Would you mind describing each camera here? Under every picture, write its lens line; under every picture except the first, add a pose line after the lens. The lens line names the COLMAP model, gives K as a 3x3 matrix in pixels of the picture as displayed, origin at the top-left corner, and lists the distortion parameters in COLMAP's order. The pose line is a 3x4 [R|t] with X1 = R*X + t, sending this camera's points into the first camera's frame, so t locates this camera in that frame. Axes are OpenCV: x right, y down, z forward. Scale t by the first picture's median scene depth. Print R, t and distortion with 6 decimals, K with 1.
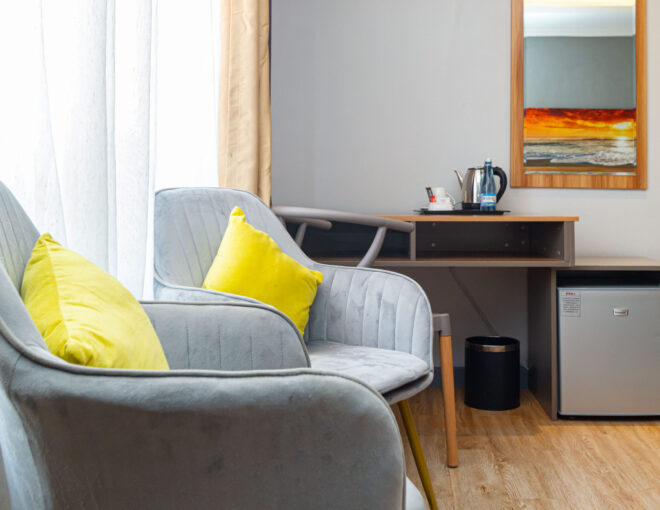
lens RADIAL K [[752.4, 0, 330.1], [0, 752.4, 253.5], [0, 0, 1]] dist [-0.008993, 0.000000]
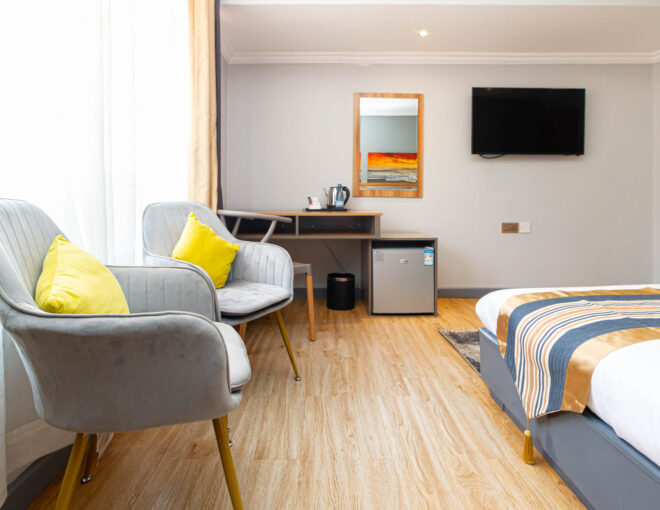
lens RADIAL K [[377.8, 0, 316.1], [0, 377.8, 239.0], [0, 0, 1]] dist [-0.021848, 0.006432]
pose [[0.999937, -0.003019, 0.010774, 0.168009], [0.002388, 0.998312, 0.058032, -0.044488], [-0.010931, -0.058003, 0.998257, 0.018669]]
